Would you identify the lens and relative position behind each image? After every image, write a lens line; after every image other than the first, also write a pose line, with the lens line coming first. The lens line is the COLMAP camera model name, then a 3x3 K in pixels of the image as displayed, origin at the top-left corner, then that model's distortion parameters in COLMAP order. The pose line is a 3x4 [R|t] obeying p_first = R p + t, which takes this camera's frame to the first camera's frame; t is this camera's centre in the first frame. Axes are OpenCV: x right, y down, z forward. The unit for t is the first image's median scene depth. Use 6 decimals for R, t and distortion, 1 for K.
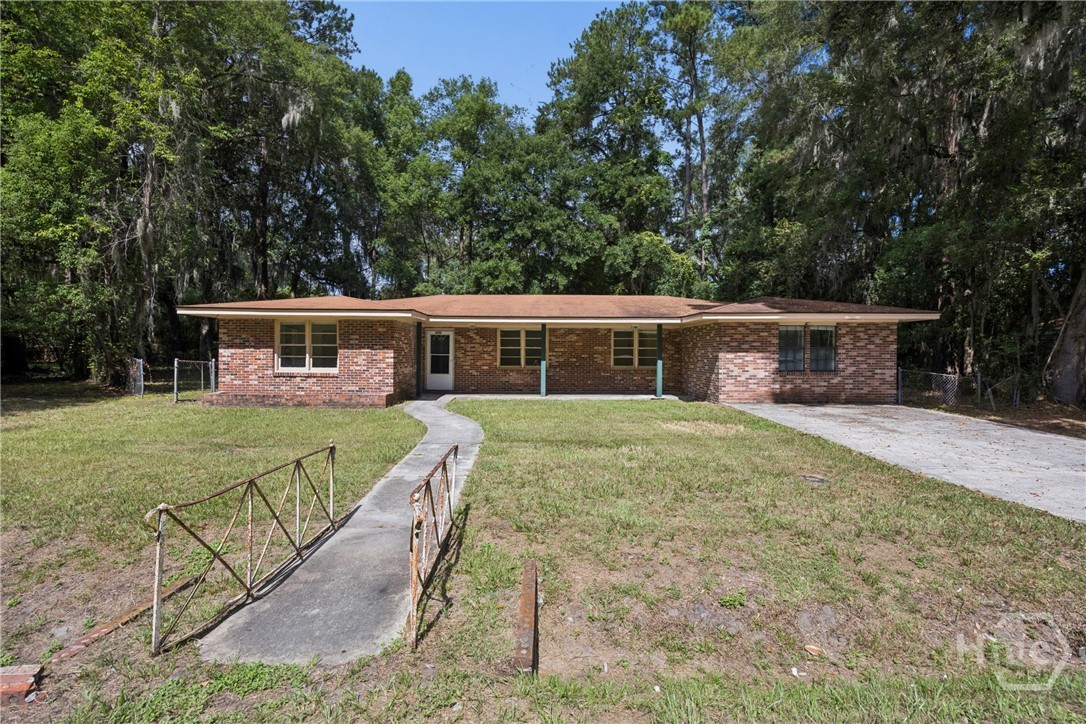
lens RADIAL K [[488.8, 0, 550.6], [0, 488.8, 347.6], [0, 0, 1]] dist [-0.015830, 0.000162]
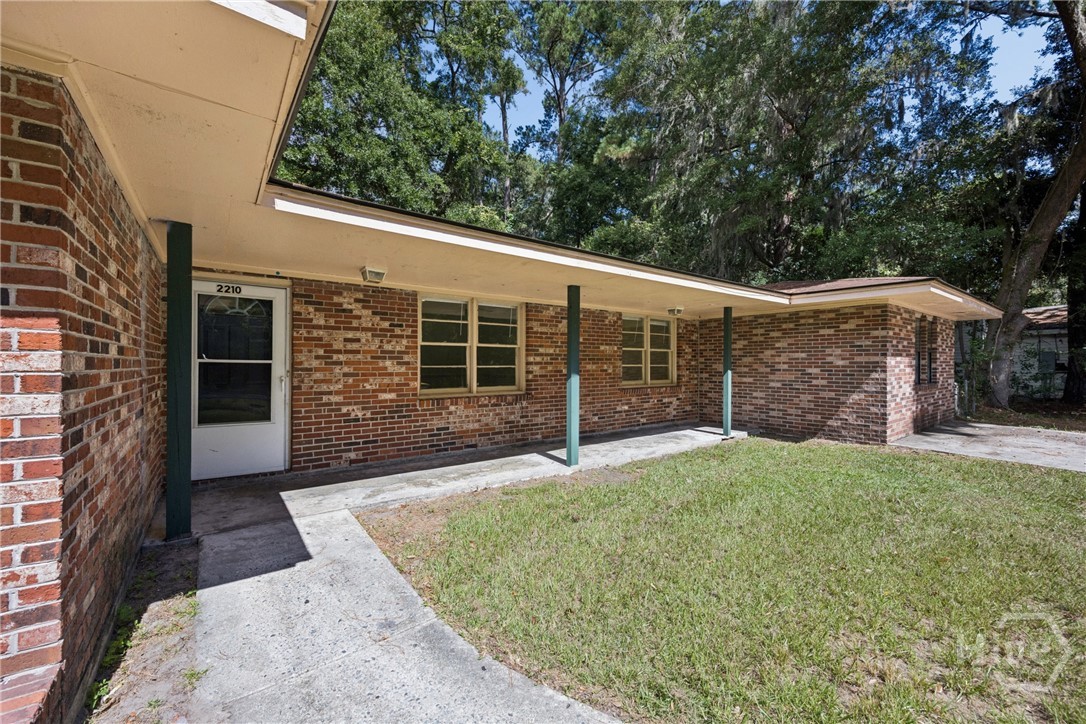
lens RADIAL K [[430.4, 0, 549.1], [0, 430.4, 360.7], [0, 0, 1]] dist [0.000248, 0.000011]
pose [[0.807076, -0.000384, 0.590448, -0.279754], [-0.006414, 0.999935, 0.009416, 0.012687], [-0.590413, -0.011387, 0.807021, 0.816120]]
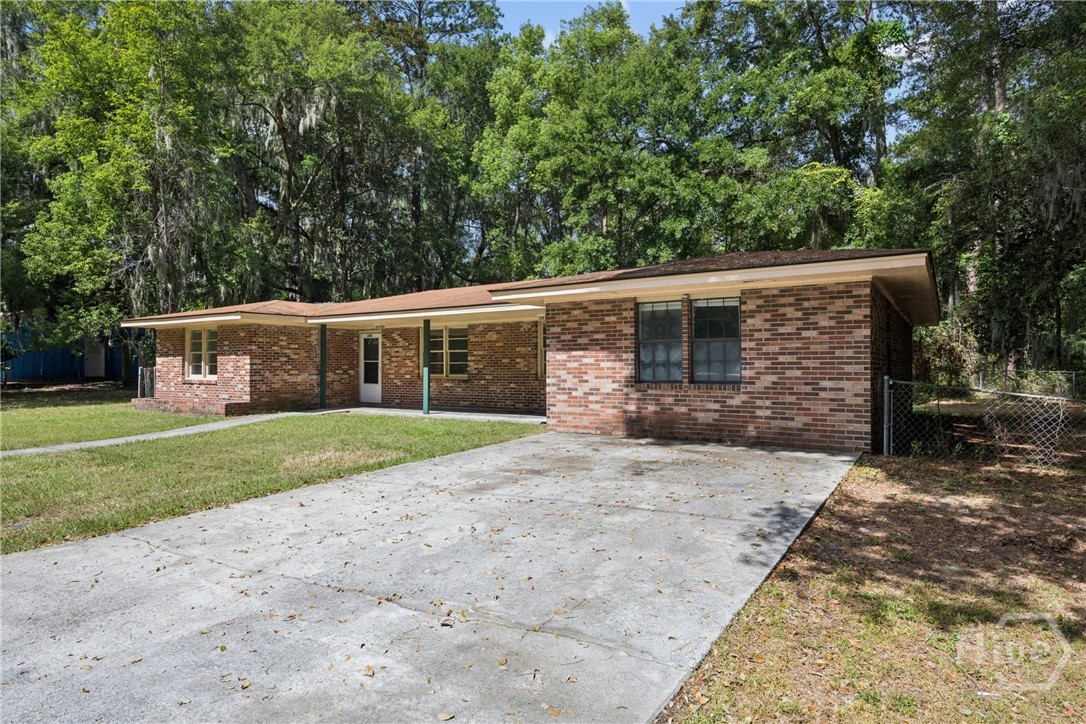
lens RADIAL K [[622.6, 0, 547.7], [0, 622.6, 359.0], [0, 0, 1]] dist [0.000950, 0.001669]
pose [[0.826455, -0.013169, -0.562848, 0.798471], [0.015678, 0.999877, -0.000374, 0.019733], [0.562784, -0.008515, 0.826560, 0.328689]]
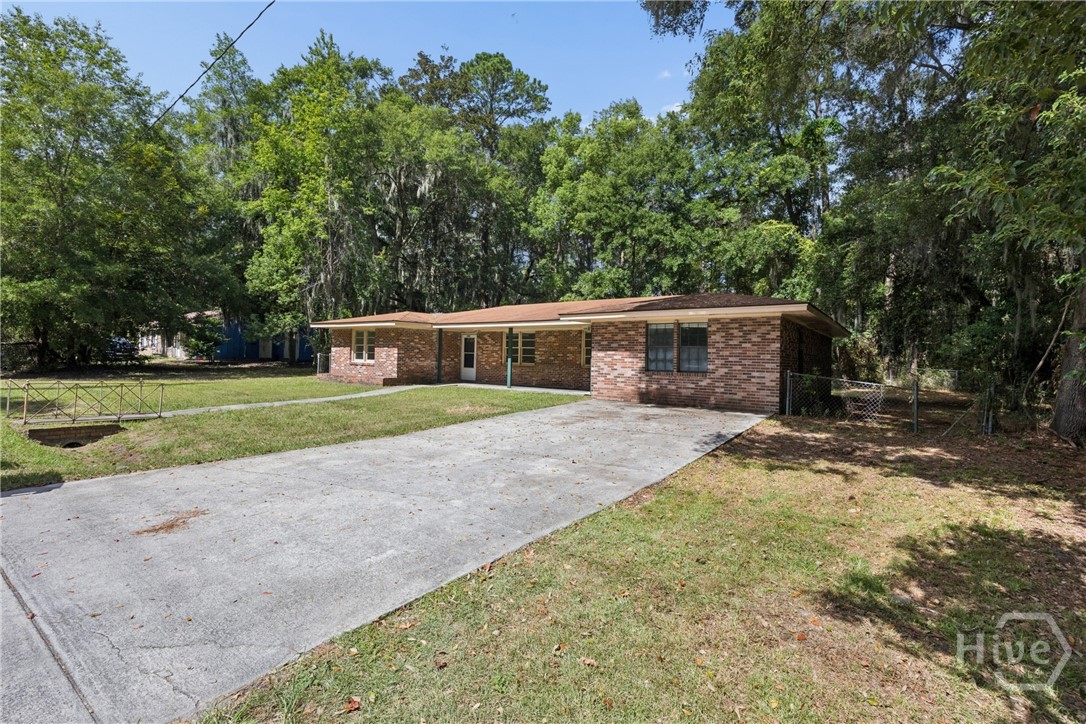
lens RADIAL K [[488.8, 0, 550.6], [0, 488.8, 347.6], [0, 0, 1]] dist [-0.015830, 0.000162]
pose [[0.801044, 0.000448, -0.598606, 0.902726], [-0.005764, 0.999959, -0.006966, 0.010186], [0.598578, 0.009030, 0.801014, 0.098020]]
